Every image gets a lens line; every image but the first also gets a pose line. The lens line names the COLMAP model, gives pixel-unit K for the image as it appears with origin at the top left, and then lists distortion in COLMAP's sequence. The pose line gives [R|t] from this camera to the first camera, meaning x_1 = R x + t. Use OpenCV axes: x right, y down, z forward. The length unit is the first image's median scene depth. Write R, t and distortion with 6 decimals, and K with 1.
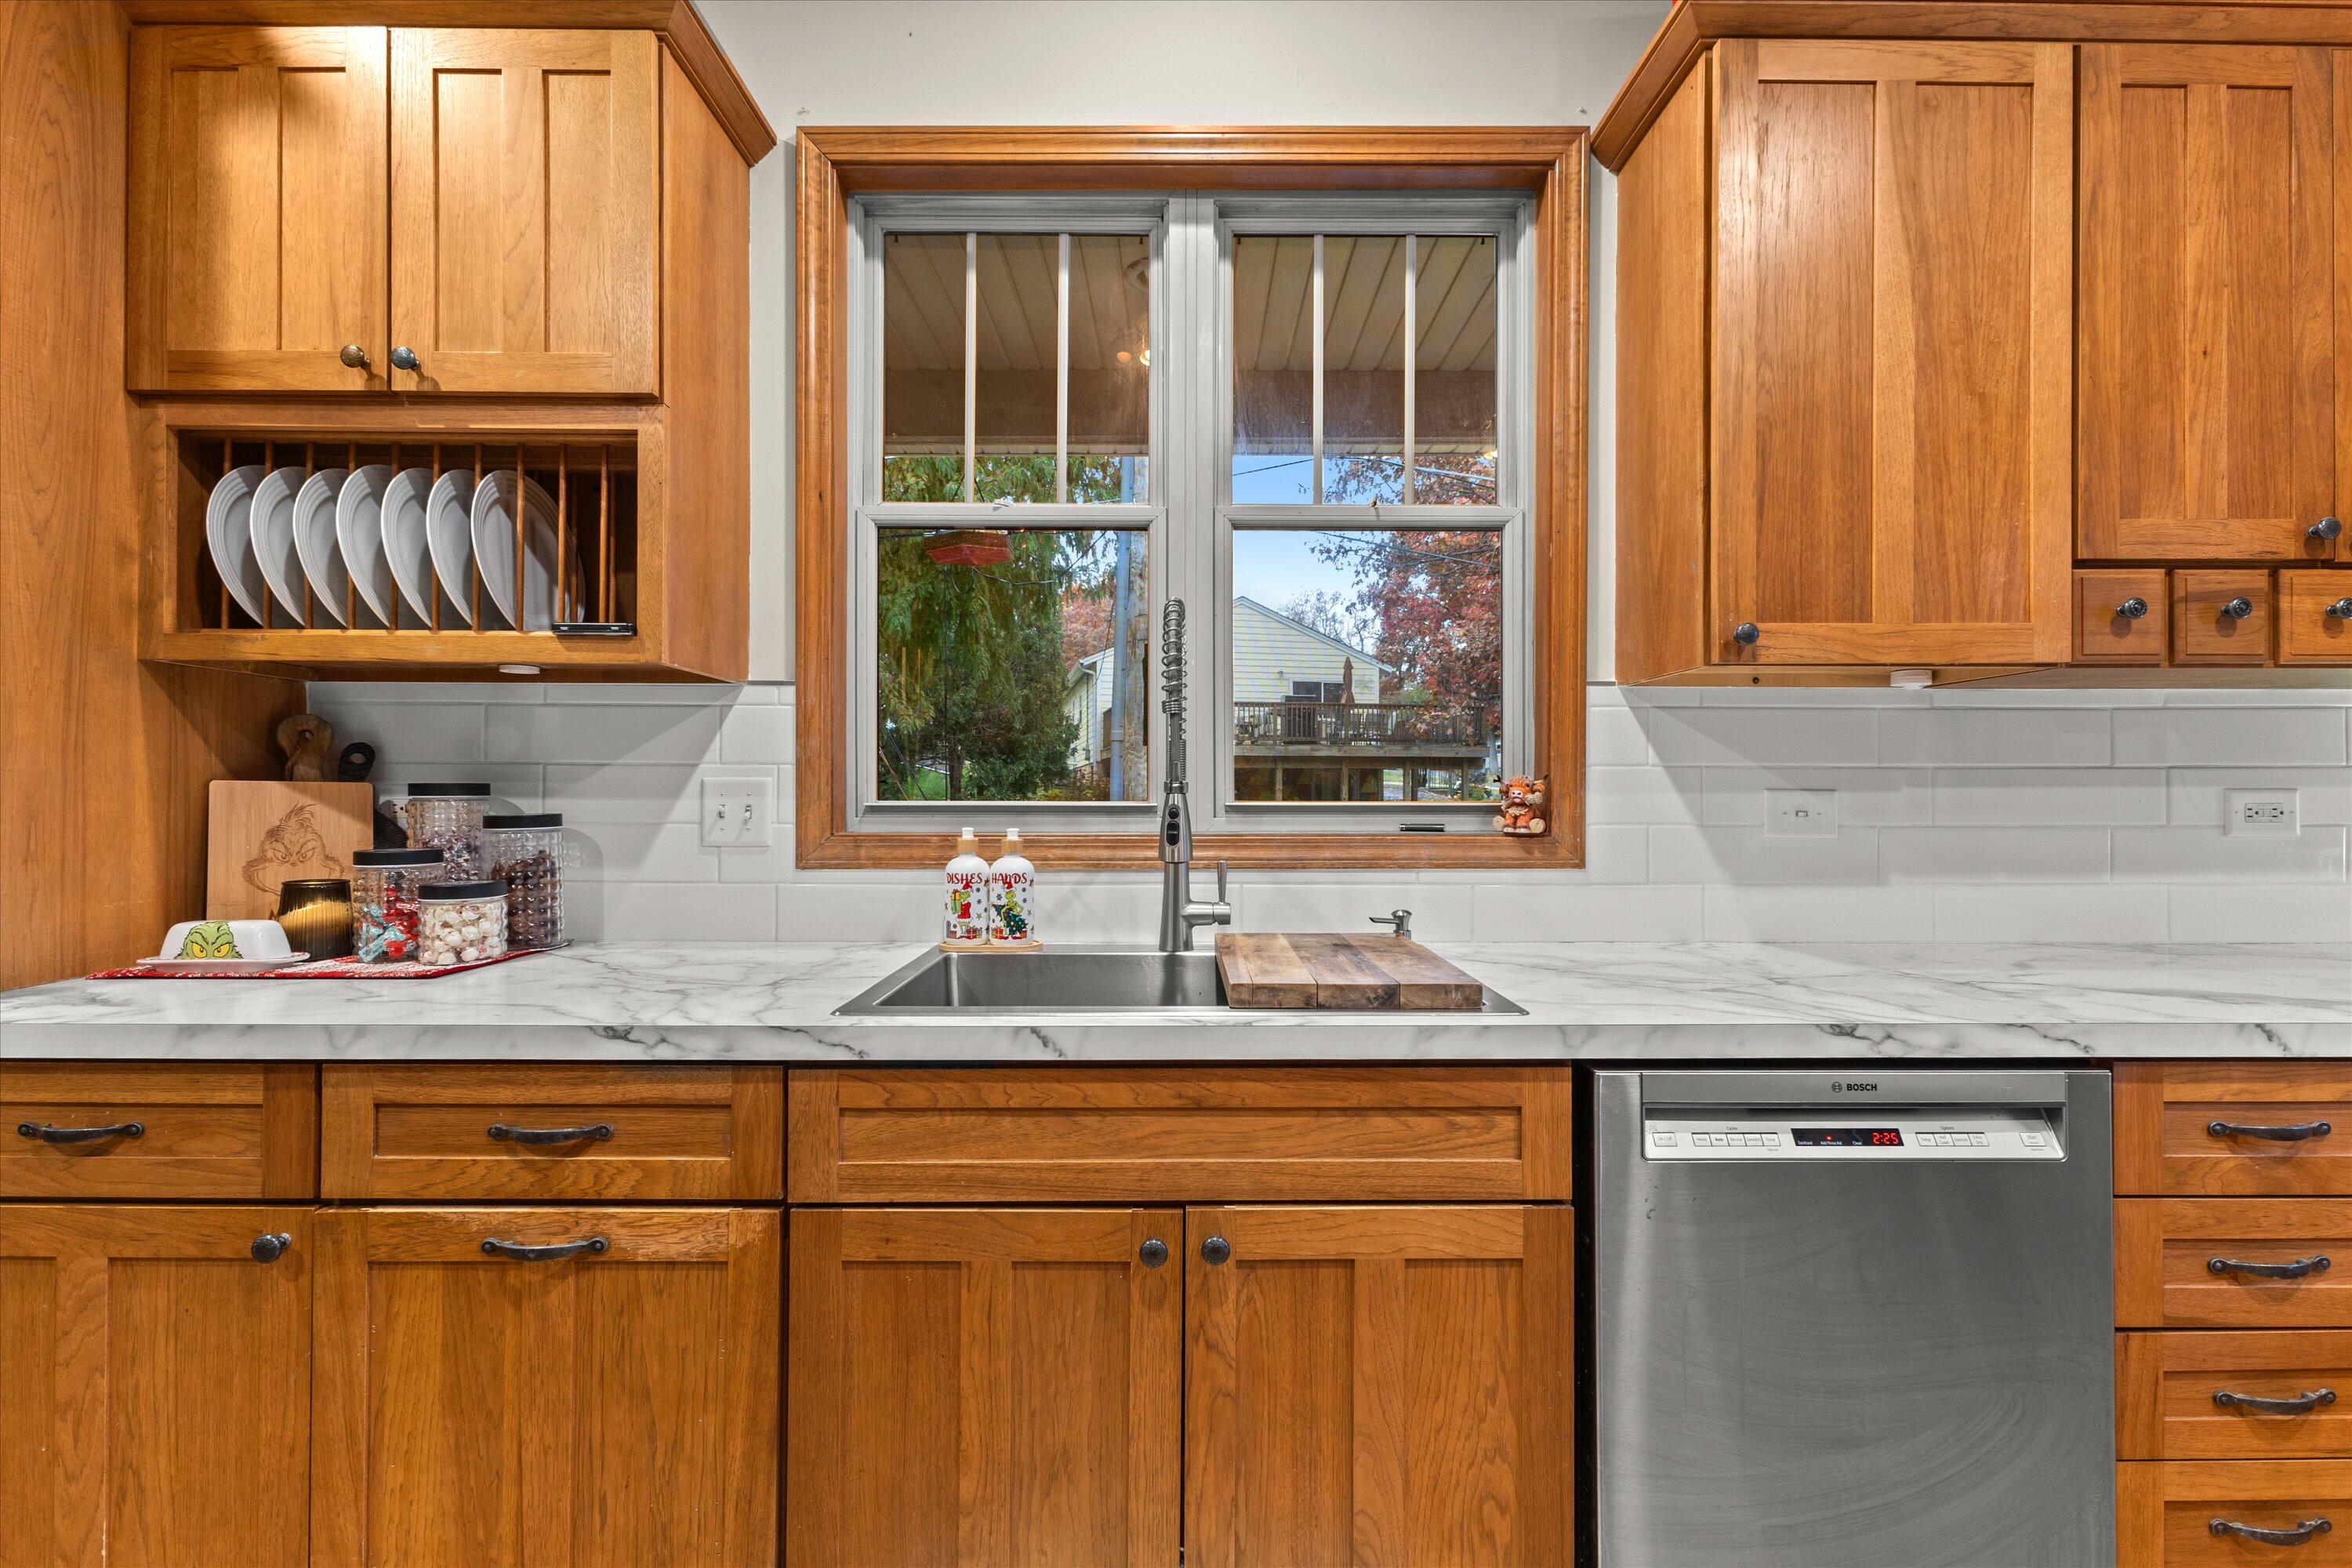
lens RADIAL K [[1029.8, 0, 1169.7], [0, 1029.8, 790.6], [0, 0, 1]] dist [0.011576, 0.000068]
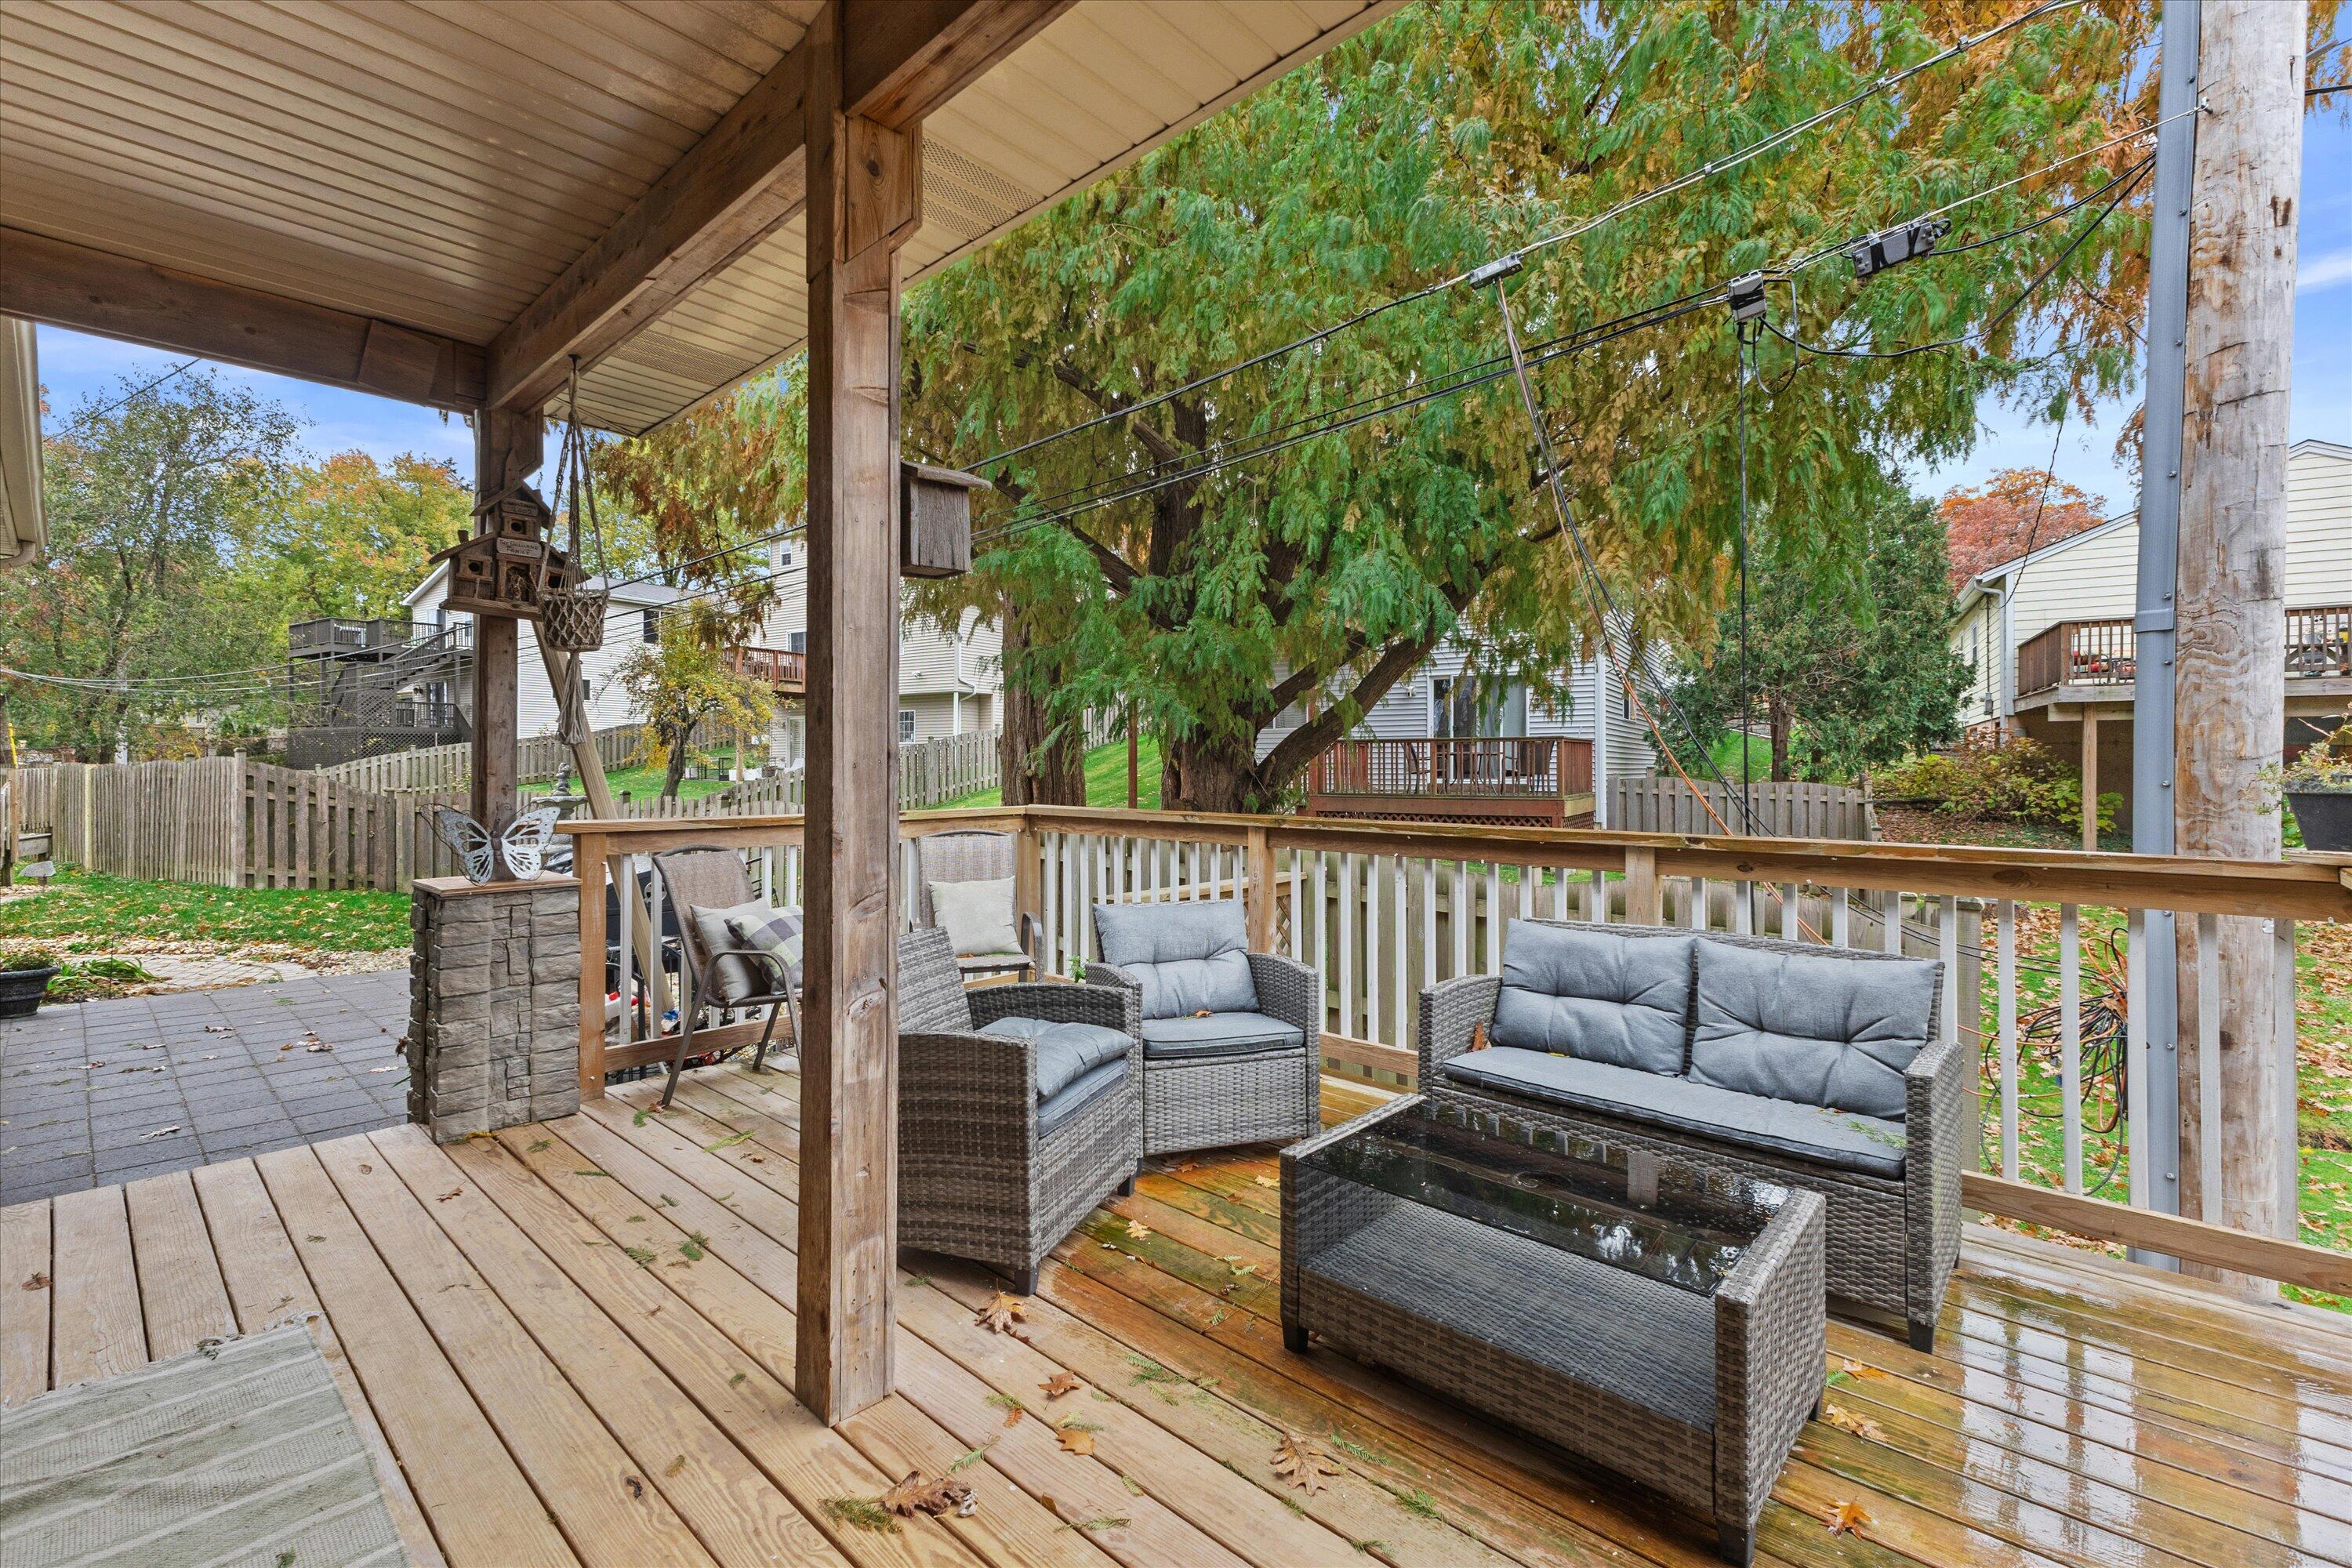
lens RADIAL K [[1029.8, 0, 1176.5], [0, 1029.8, 777.7], [0, 0, 1]] dist [0.011576, 0.000068]
pose [[0.740858, -0.002494, -0.671657, -0.110051], [0.011627, 0.999891, 0.009112, 0.016150], [0.671561, -0.014560, 0.740806, 0.619998]]
